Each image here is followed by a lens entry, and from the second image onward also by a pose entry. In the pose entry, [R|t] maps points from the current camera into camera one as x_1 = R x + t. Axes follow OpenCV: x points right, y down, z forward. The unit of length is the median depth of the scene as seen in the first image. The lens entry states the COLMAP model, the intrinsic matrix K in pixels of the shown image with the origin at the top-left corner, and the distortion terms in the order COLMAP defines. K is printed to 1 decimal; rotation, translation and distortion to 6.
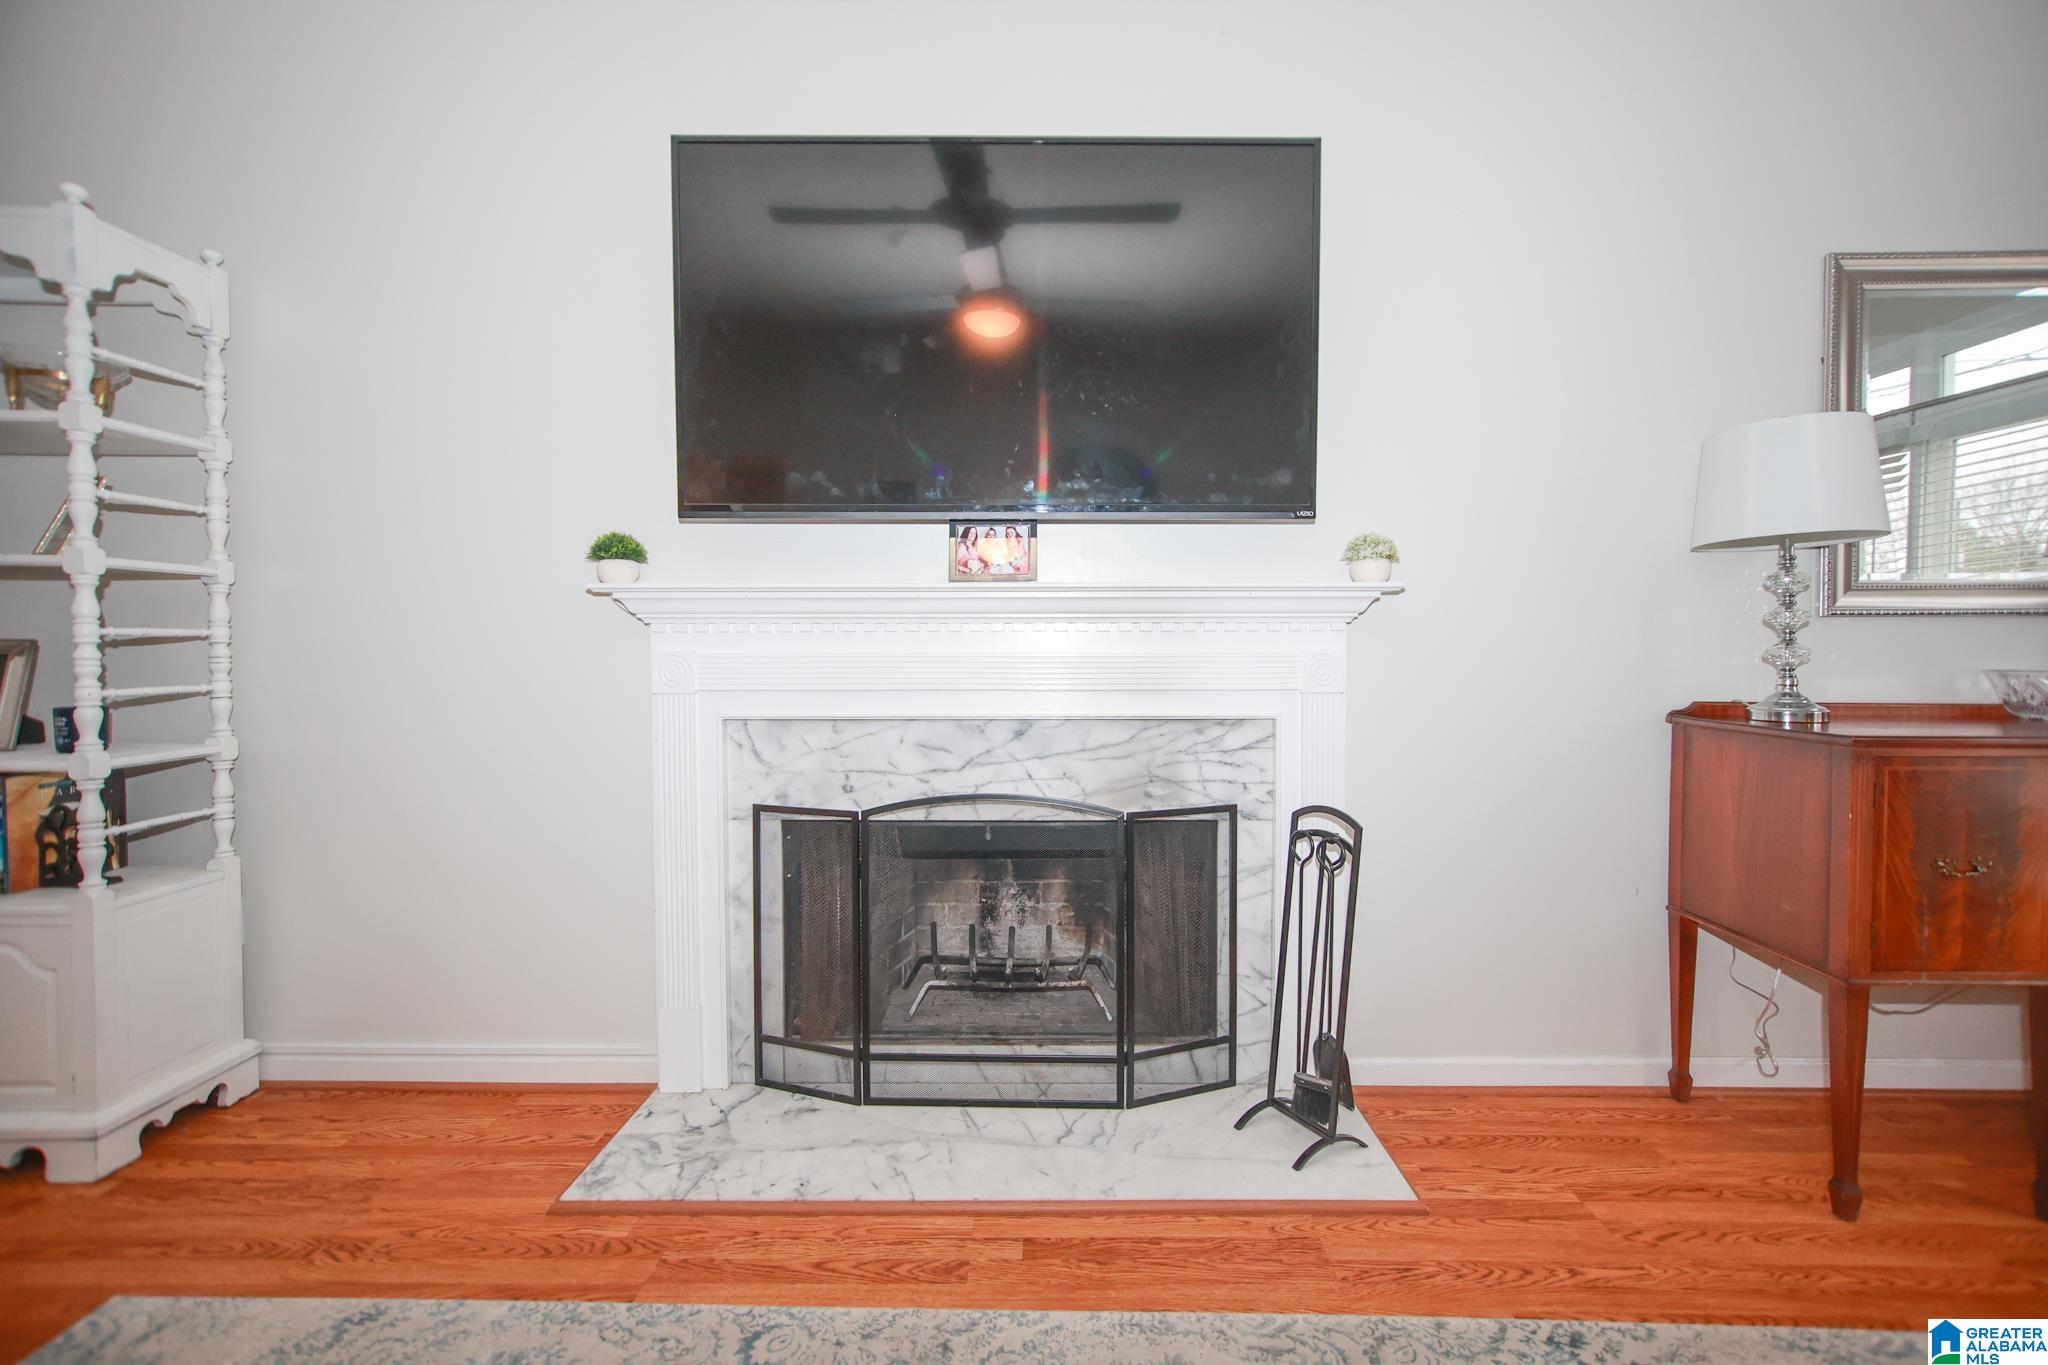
lens RADIAL K [[937.2, 0, 1026.8], [0, 937.2, 670.2], [0, 0, 1]] dist [-0.001276, -0.000077]
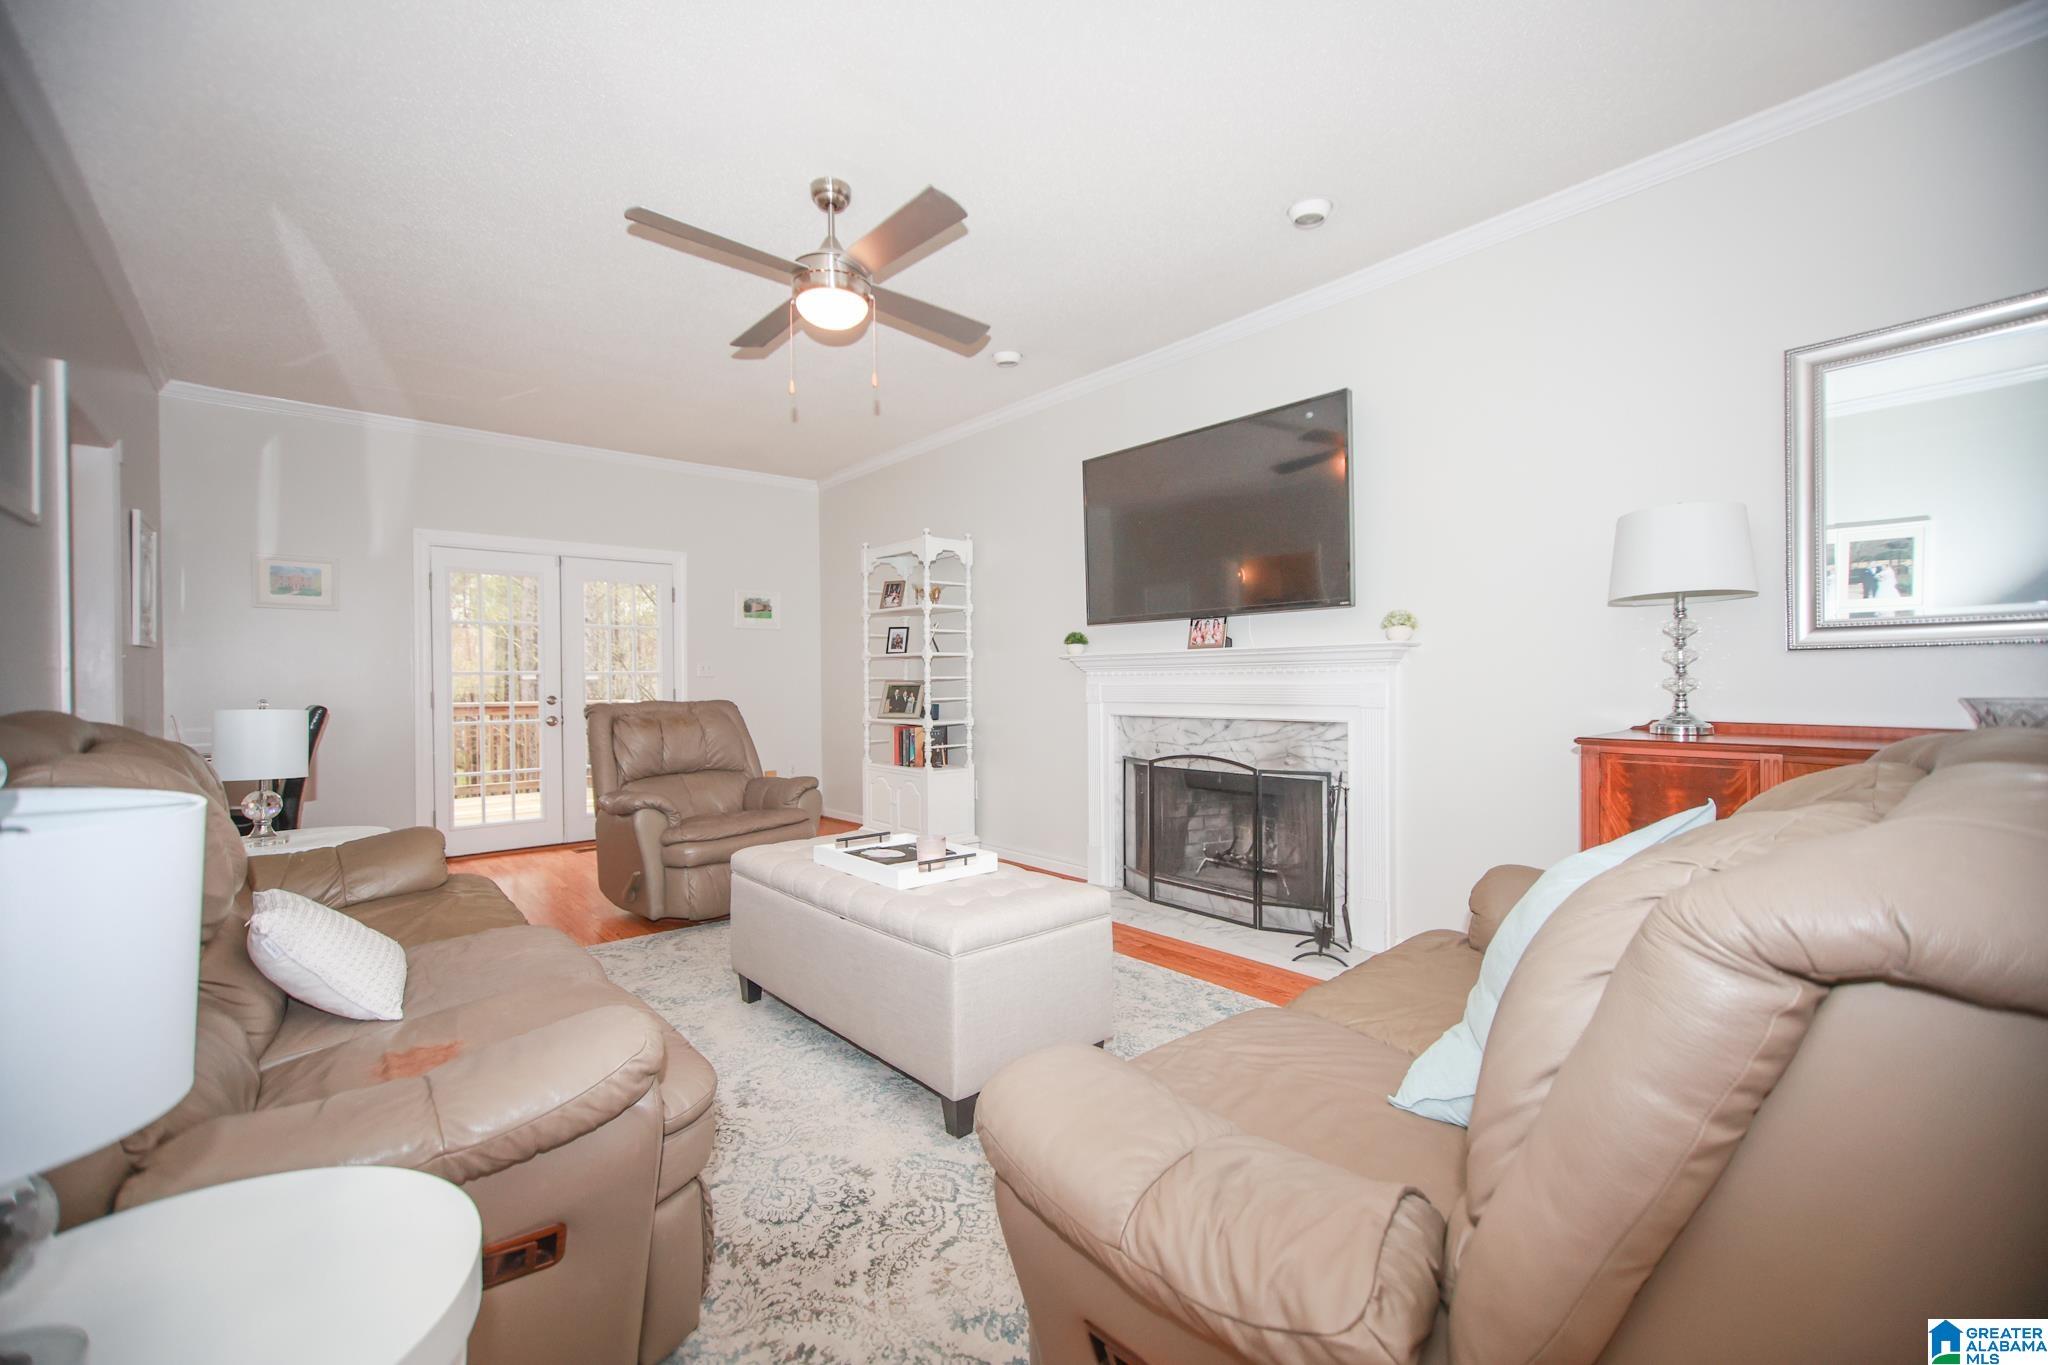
lens RADIAL K [[847.2, 0, 1024.0], [0, 847.2, 682.5], [0, 0, 1]] dist [0.000802, 0.000137]
pose [[0.658343, -0.004869, -0.752702, 1.051316], [-0.011489, 0.999798, -0.016516, 0.011666], [0.752630, 0.019521, 0.658154, -0.456274]]
